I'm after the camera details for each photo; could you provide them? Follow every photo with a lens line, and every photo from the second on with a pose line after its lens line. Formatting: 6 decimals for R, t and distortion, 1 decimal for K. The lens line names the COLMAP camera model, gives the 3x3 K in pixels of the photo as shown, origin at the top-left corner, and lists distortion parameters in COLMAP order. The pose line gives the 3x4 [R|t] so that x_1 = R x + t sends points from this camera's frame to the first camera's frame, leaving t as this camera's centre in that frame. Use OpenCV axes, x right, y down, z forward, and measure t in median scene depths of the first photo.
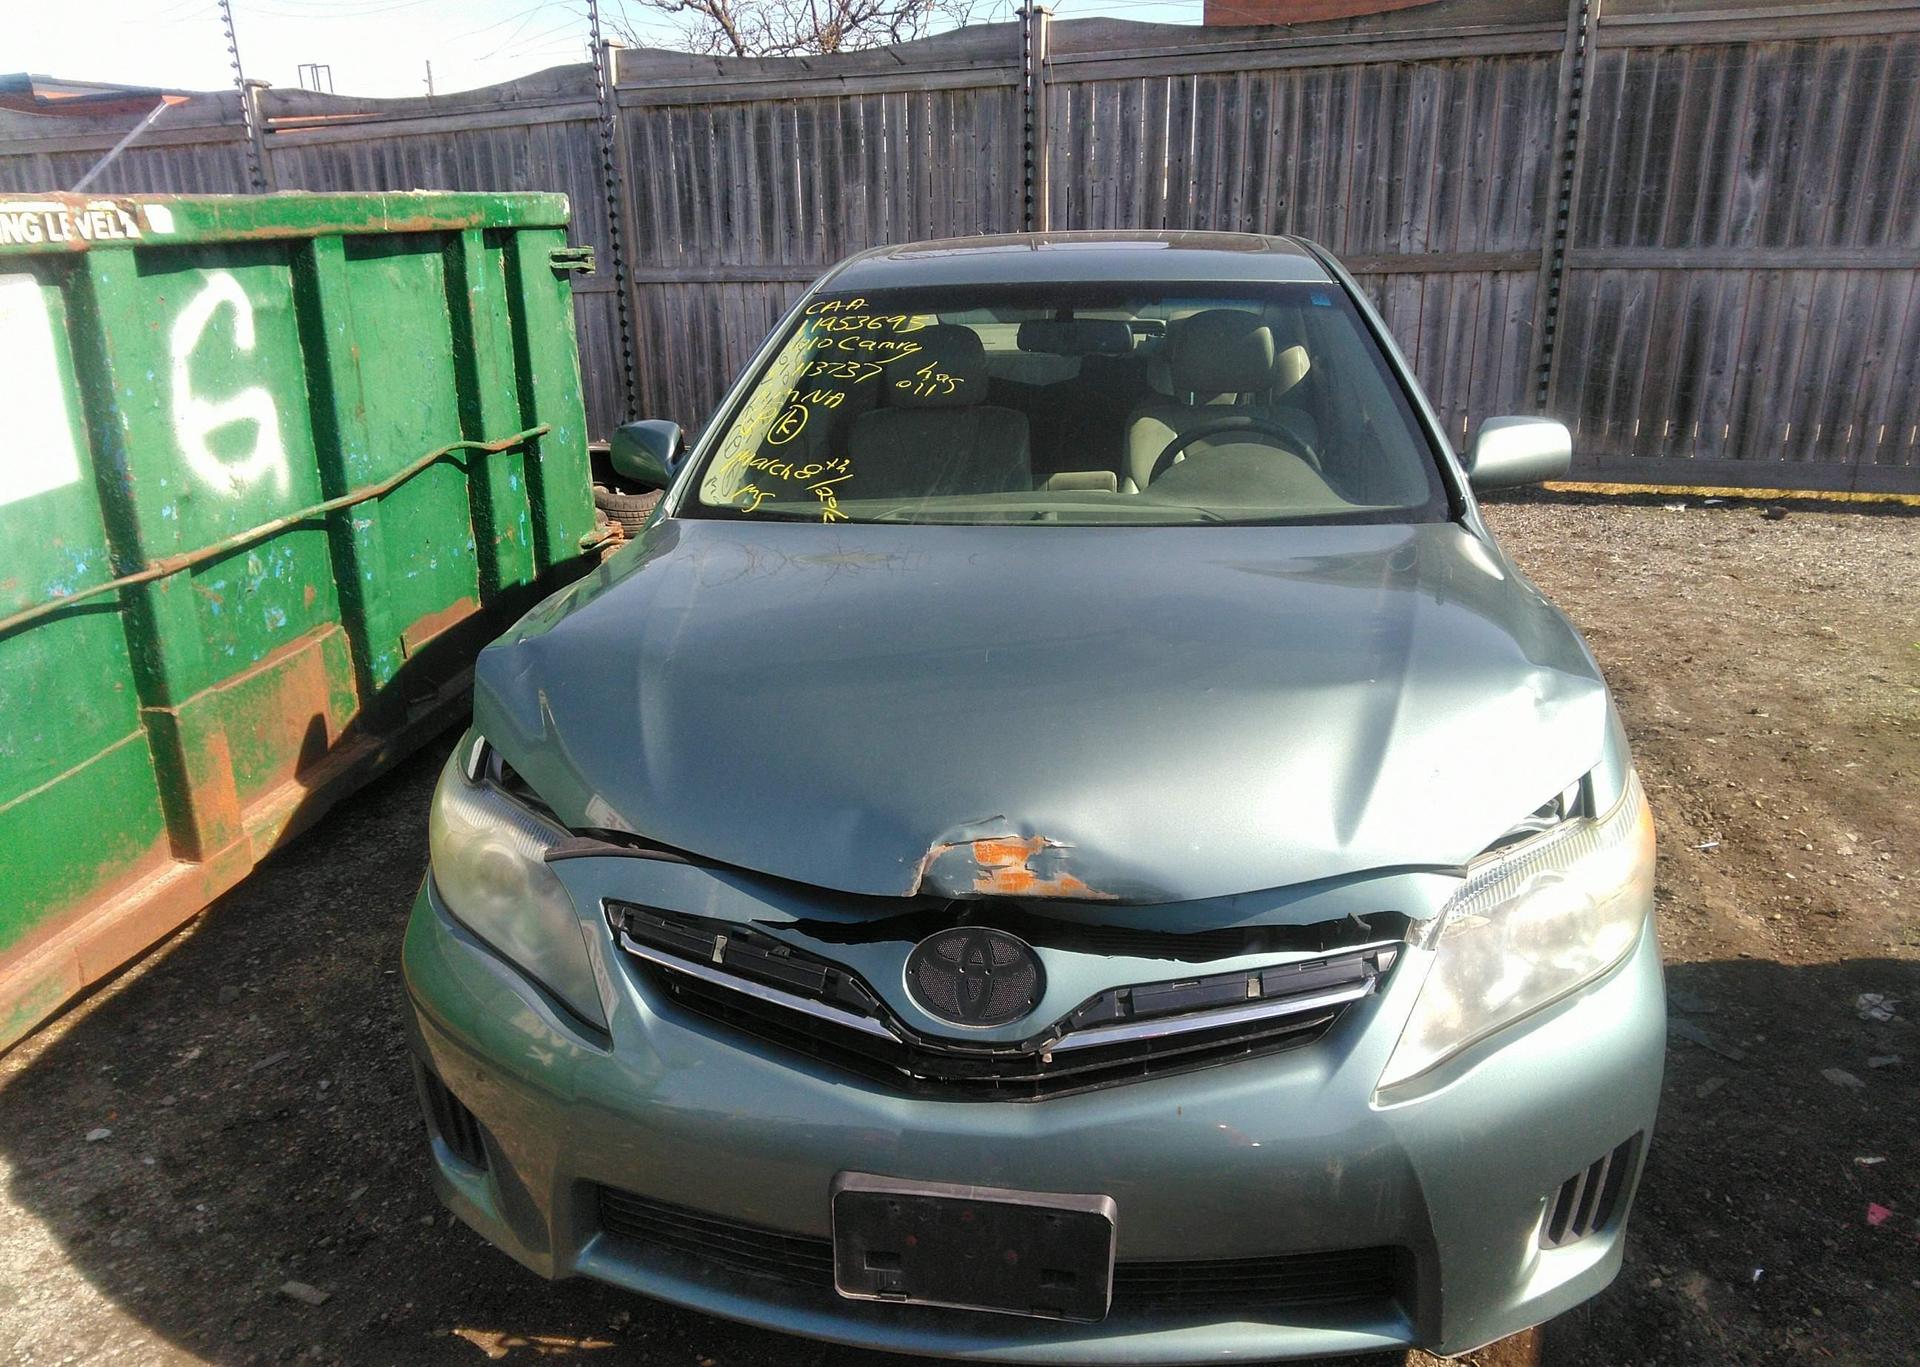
lens RADIAL K [[1417.2, 0, 957.0], [0, 1417.2, 715.8], [0, 0, 1]] dist [0.038428, -0.067991]
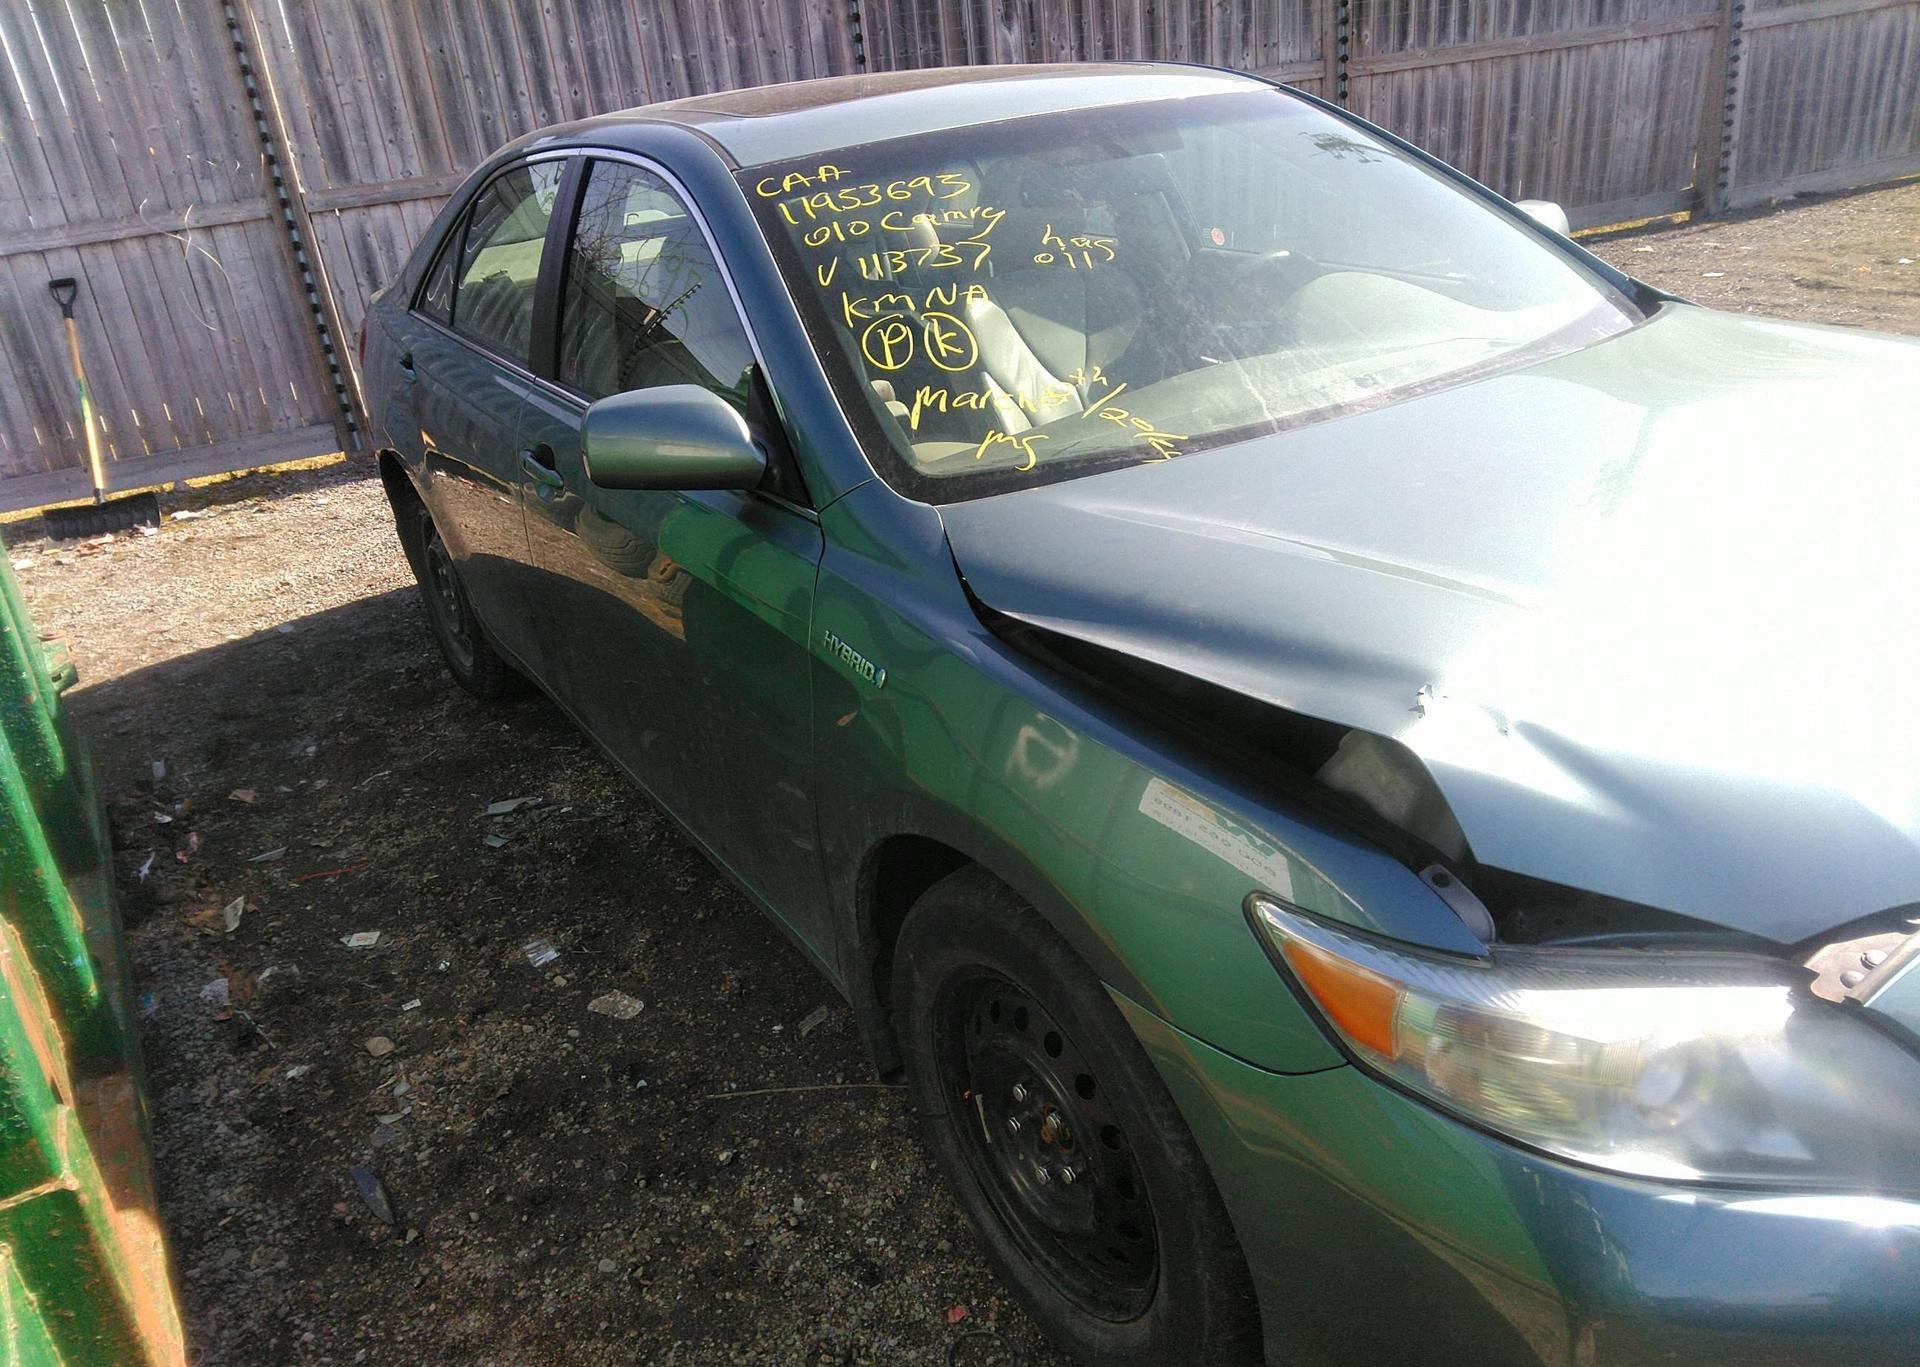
lens RADIAL K [[1417.2, 0, 917.0], [0, 1417.2, 714.3], [0, 0, 1]] dist [0.038428, -0.067991]
pose [[0.768954, -0.316226, 0.555617, -0.236078], [0.293519, 0.946713, 0.132595, -0.054310], [-0.567940, 0.061125, 0.820797, 0.192441]]
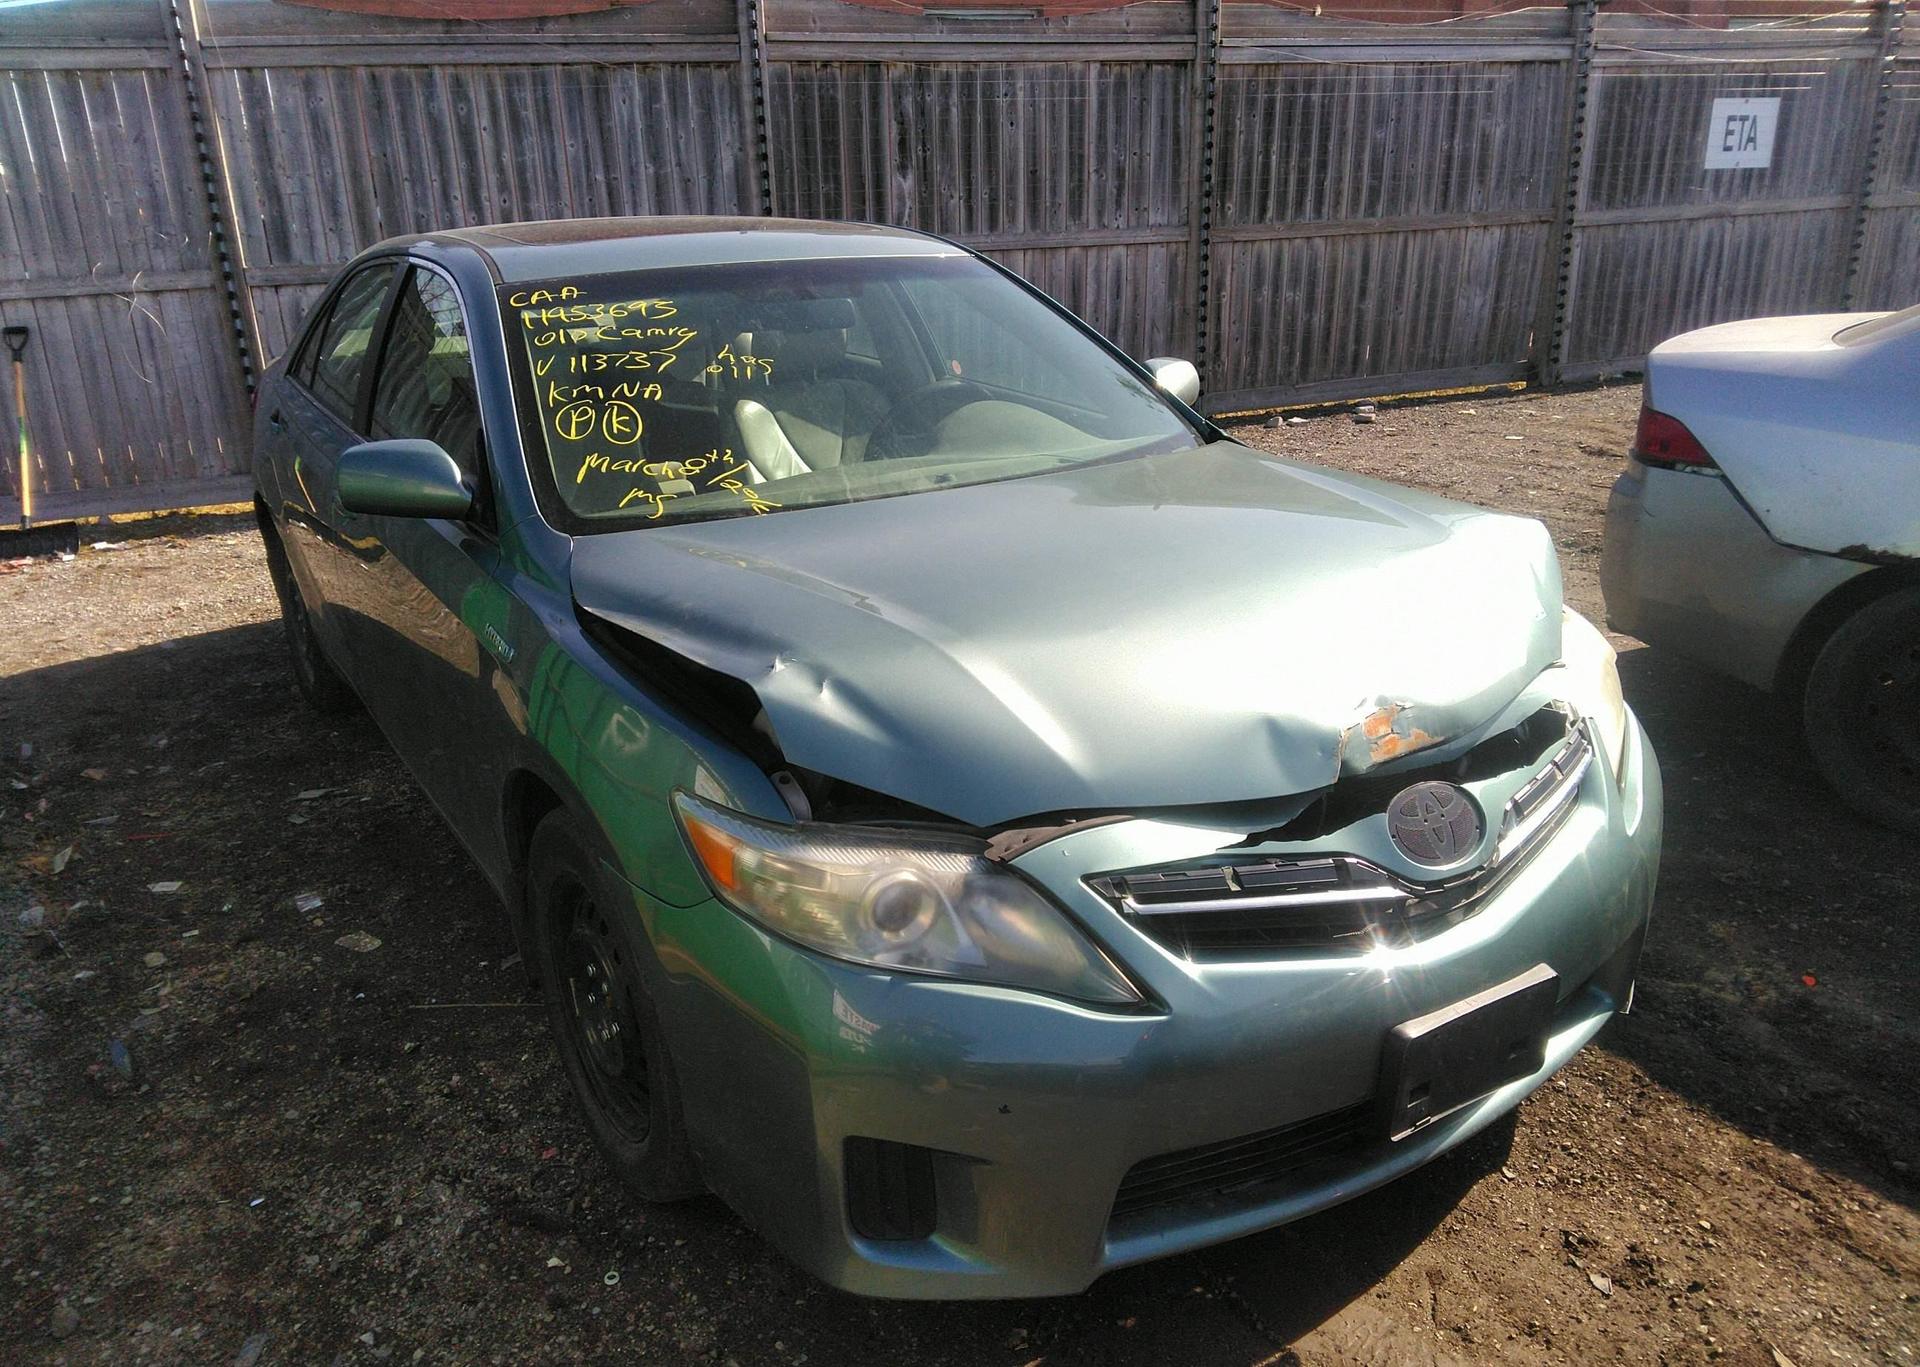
lens RADIAL K [[1417.2, 0, 933.2], [0, 1417.2, 703.9], [0, 0, 1]] dist [0.038428, -0.067991]
pose [[0.765592, -0.216339, 0.605860, -0.232416], [0.224820, 0.972354, 0.063113, -0.018169], [-0.602764, 0.087890, 0.793064, 0.074666]]
